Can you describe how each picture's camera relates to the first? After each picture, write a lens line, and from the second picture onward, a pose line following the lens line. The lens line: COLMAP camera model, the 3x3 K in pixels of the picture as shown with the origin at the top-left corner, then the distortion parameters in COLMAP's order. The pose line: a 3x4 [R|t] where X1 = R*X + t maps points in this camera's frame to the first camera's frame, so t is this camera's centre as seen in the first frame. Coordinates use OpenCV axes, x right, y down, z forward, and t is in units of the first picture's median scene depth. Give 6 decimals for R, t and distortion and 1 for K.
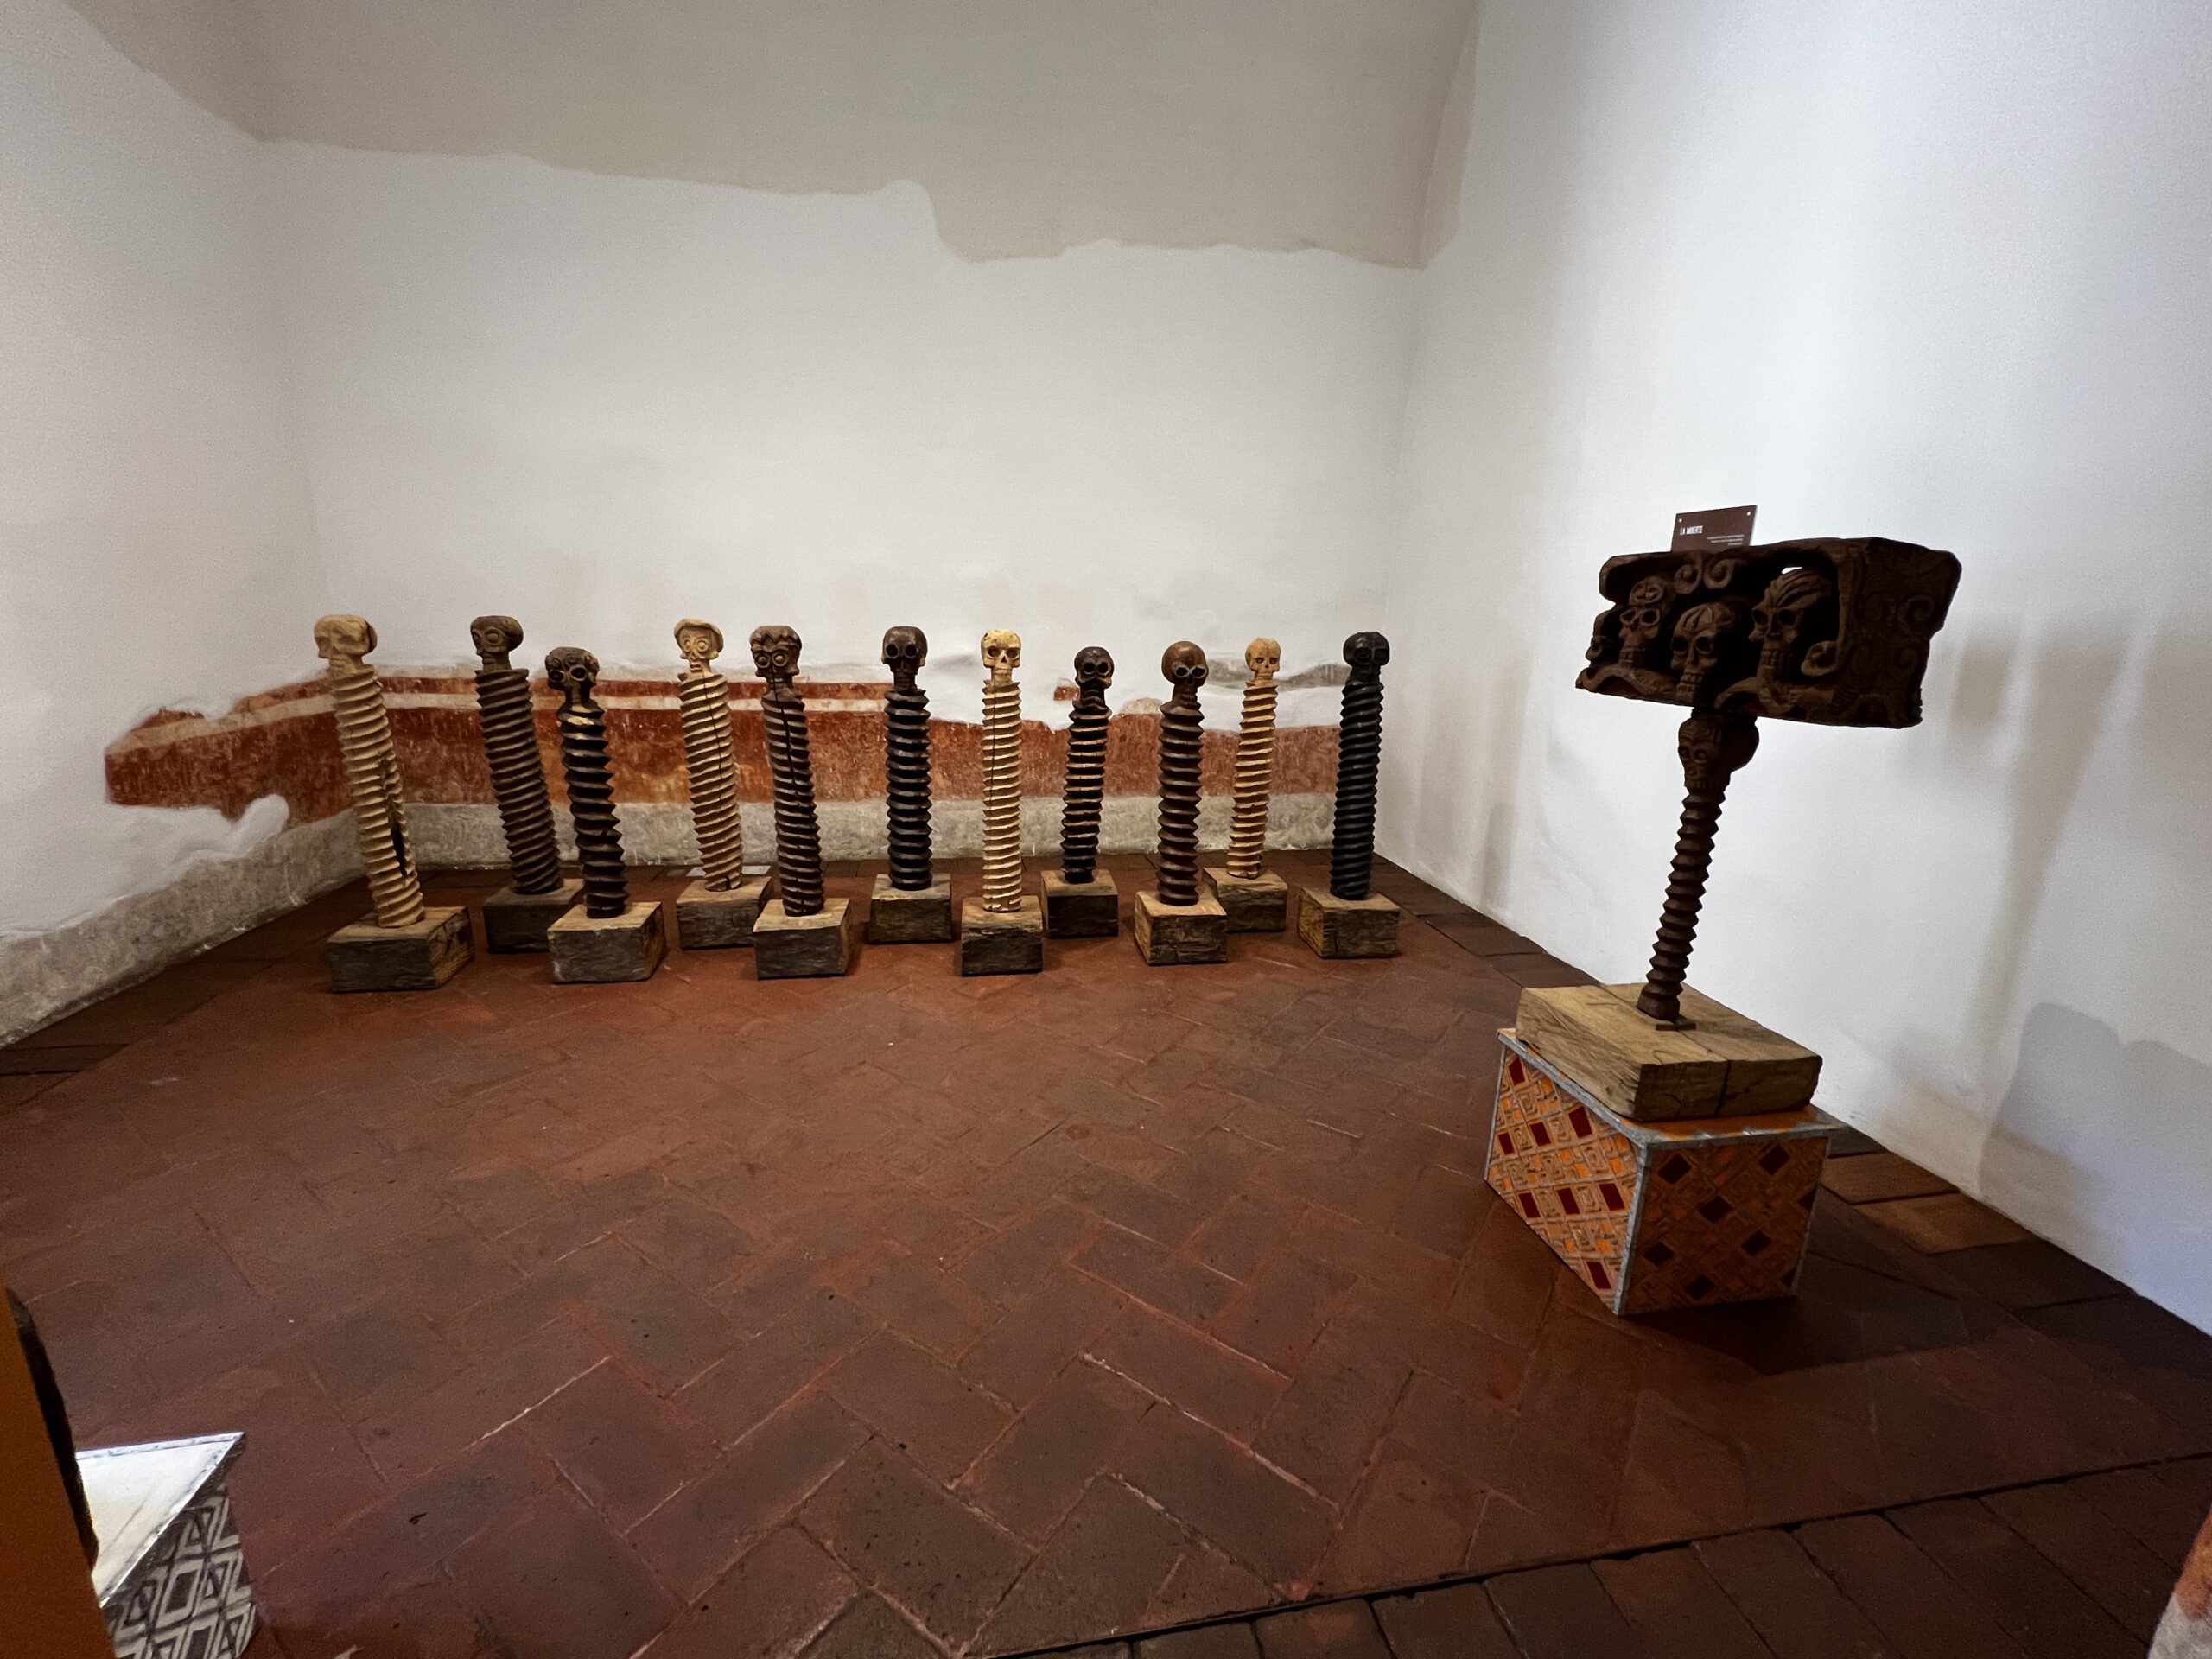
lens RADIAL K [[890.4, 0, 1110.3], [0, 890.4, 830.6], [0, 0, 1]] dist [-0.001723, 0.000053]
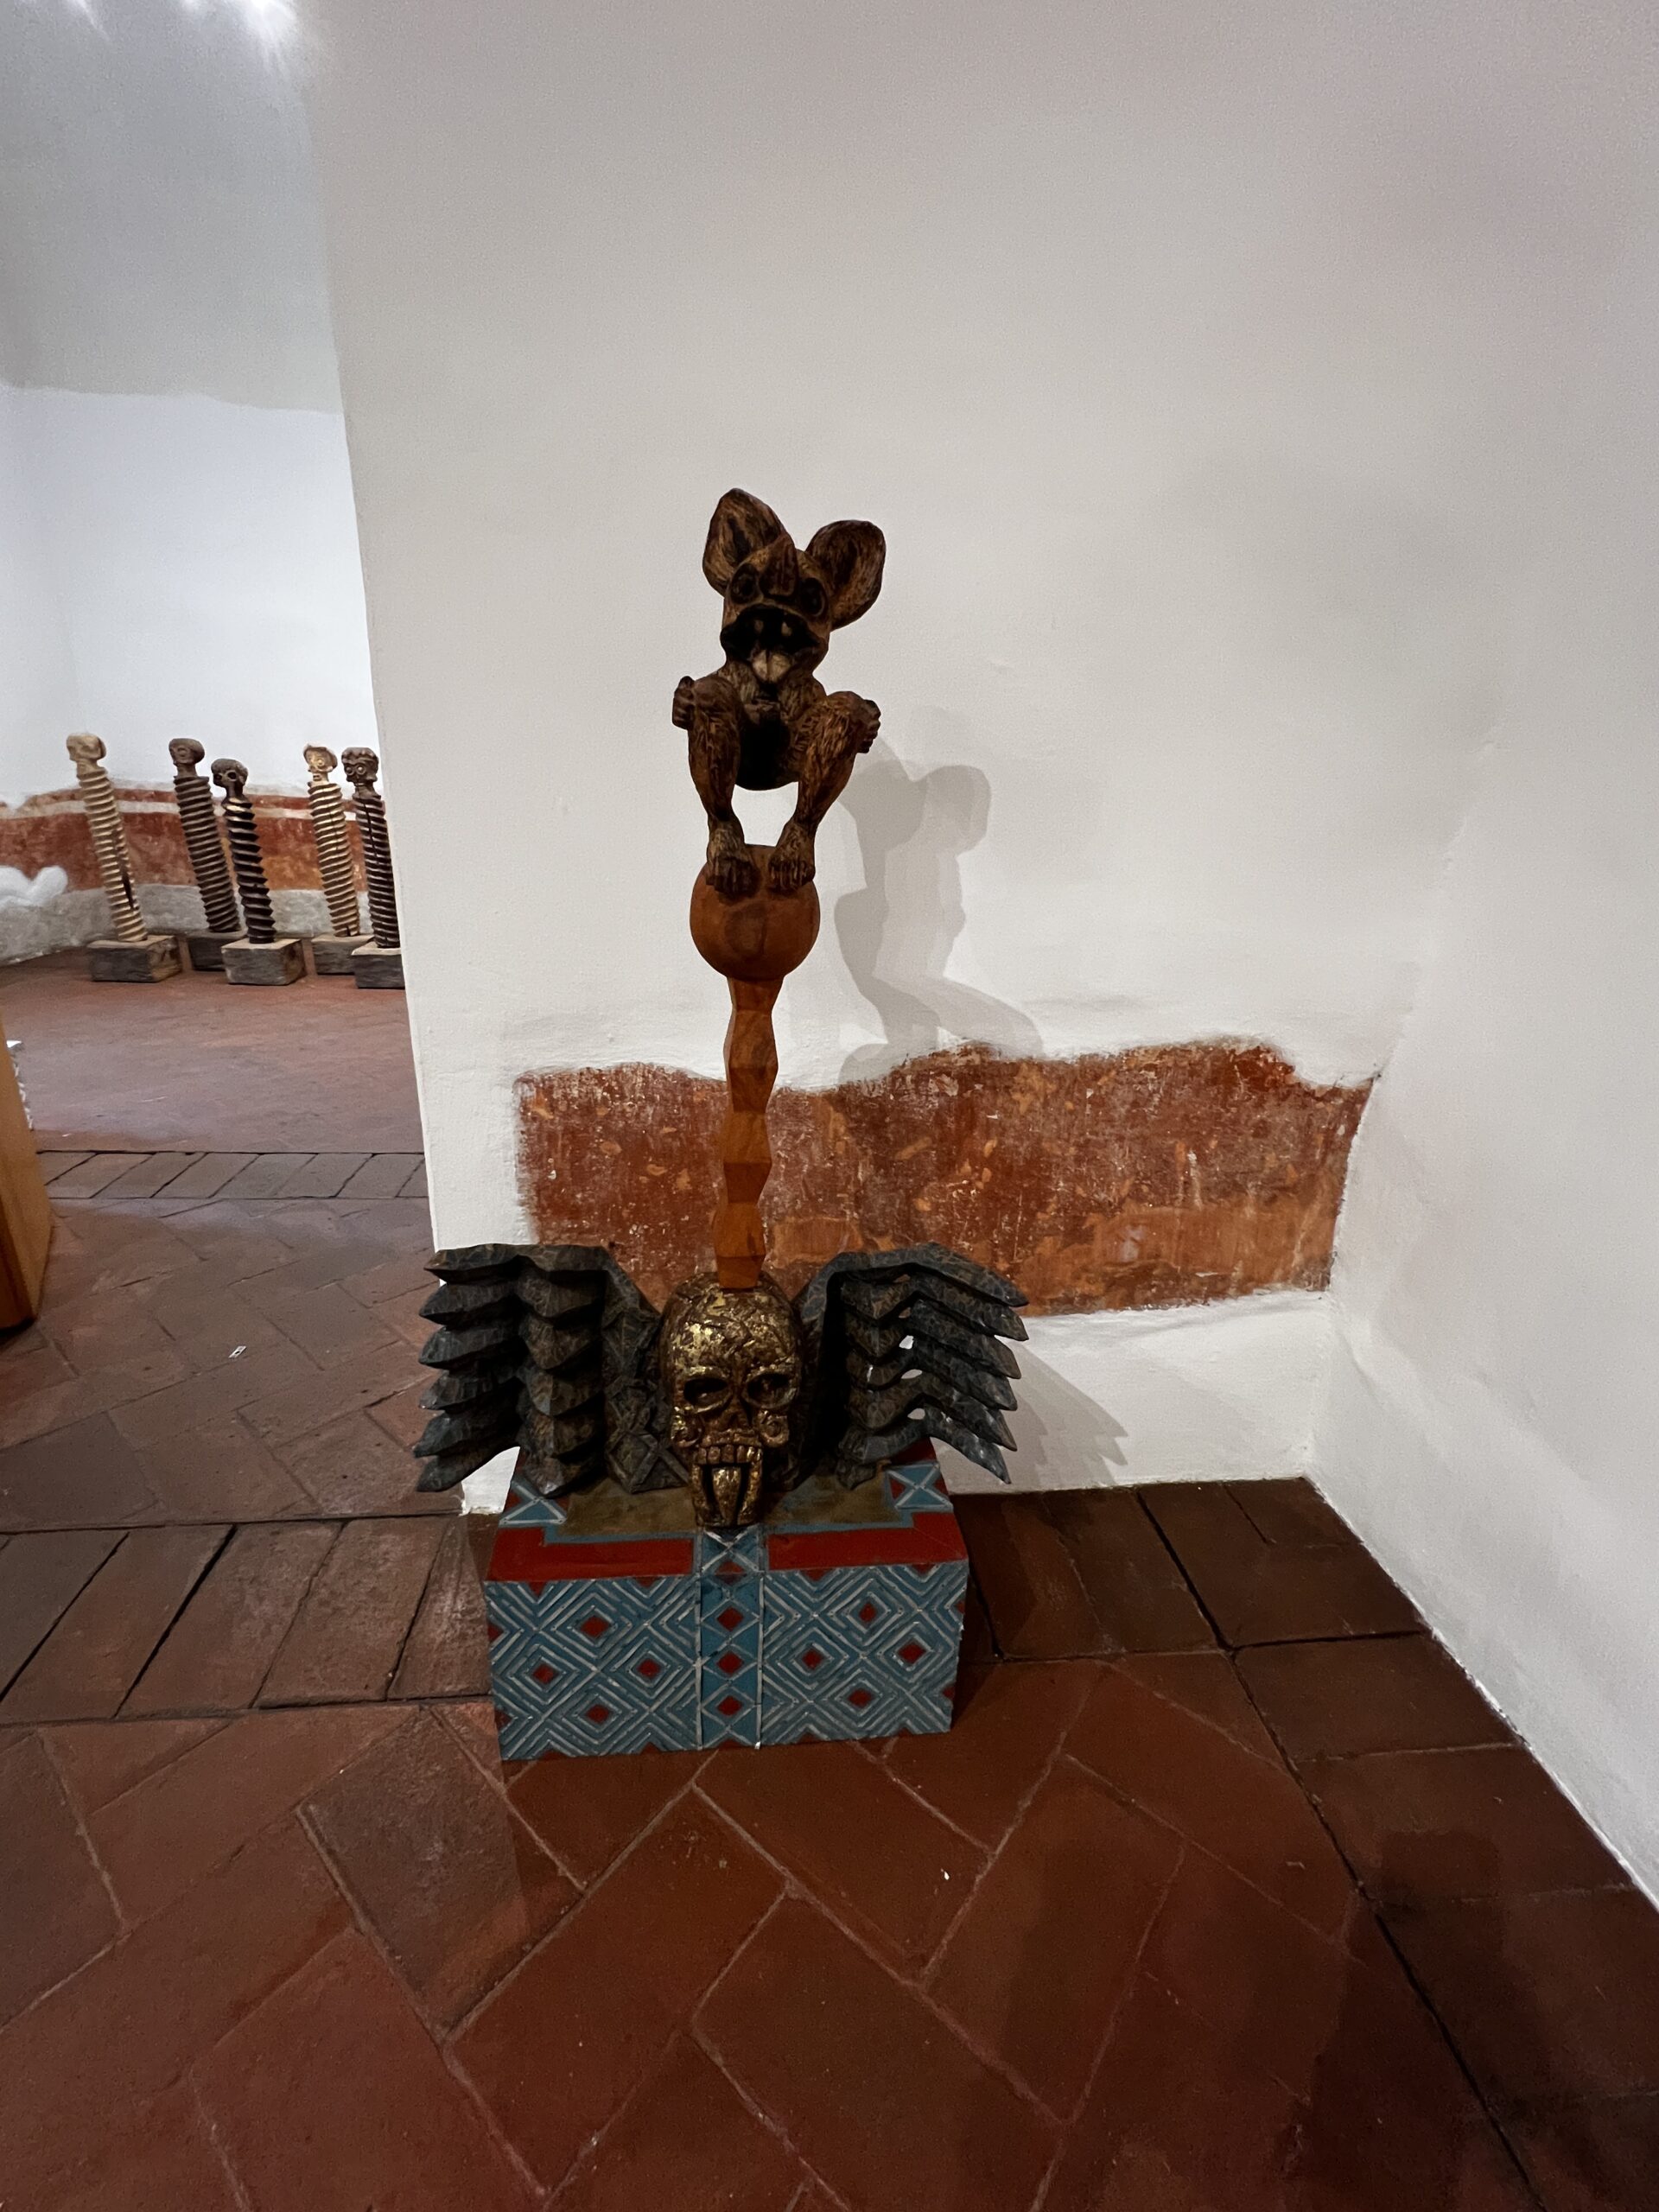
lens RADIAL K [[890.4, 0, 824.6], [0, 890.4, 1104.0], [0, 0, 1]] dist [-0.001723, 0.000053]
pose [[0.996836, 0.041977, -0.067500, 0.496124], [-0.034816, 0.993971, 0.103967, 0.172440], [0.071457, -0.101288, 0.992288, -0.458870]]
